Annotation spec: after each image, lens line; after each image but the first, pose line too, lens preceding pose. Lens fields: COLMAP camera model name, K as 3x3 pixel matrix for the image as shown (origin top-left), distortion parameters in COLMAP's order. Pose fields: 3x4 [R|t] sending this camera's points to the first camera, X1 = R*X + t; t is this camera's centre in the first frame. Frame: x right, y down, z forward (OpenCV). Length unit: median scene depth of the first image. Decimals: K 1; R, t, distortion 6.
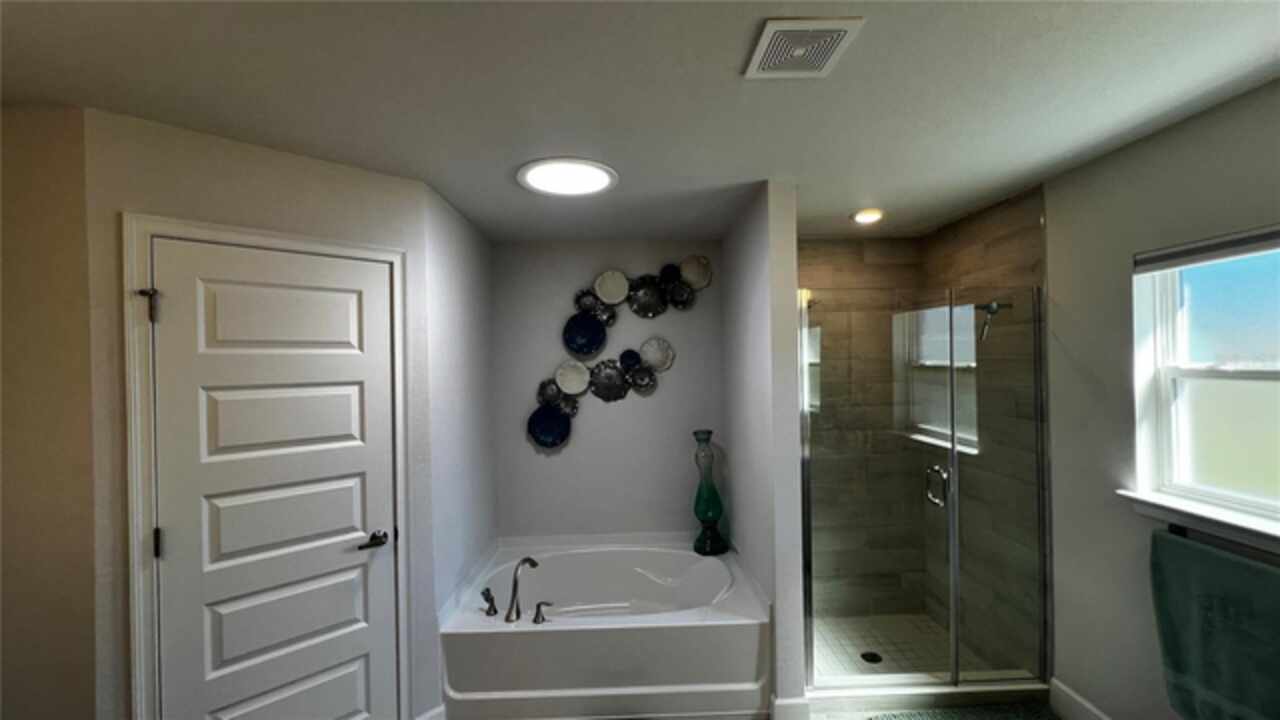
lens RADIAL K [[512.9, 0, 640.7], [0, 512.9, 362.8], [0, 0, 1]] dist [-0.001667, 0.000444]
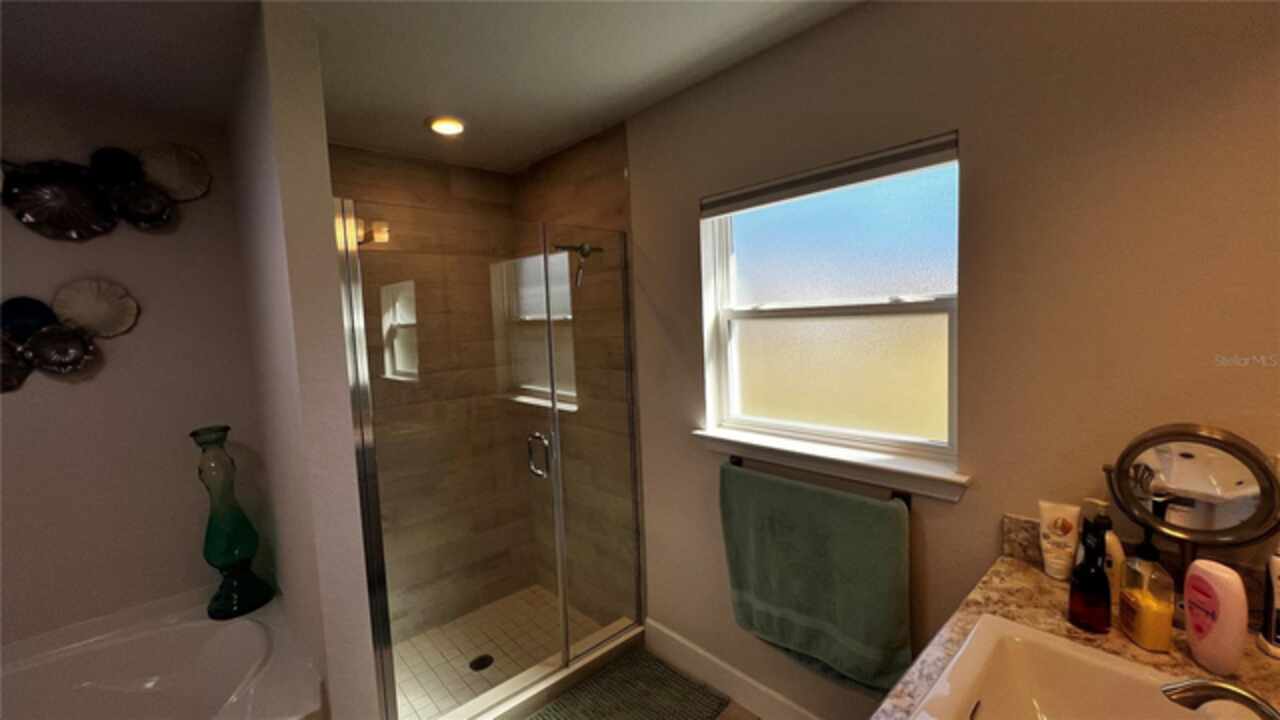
lens RADIAL K [[512.9, 0, 640.7], [0, 512.9, 362.8], [0, 0, 1]] dist [-0.001667, 0.000444]
pose [[0.754309, -0.068010, 0.652987, 0.140629], [0.026851, 0.996983, 0.072822, 0.025678], [-0.655970, -0.037397, 0.753860, 0.222807]]
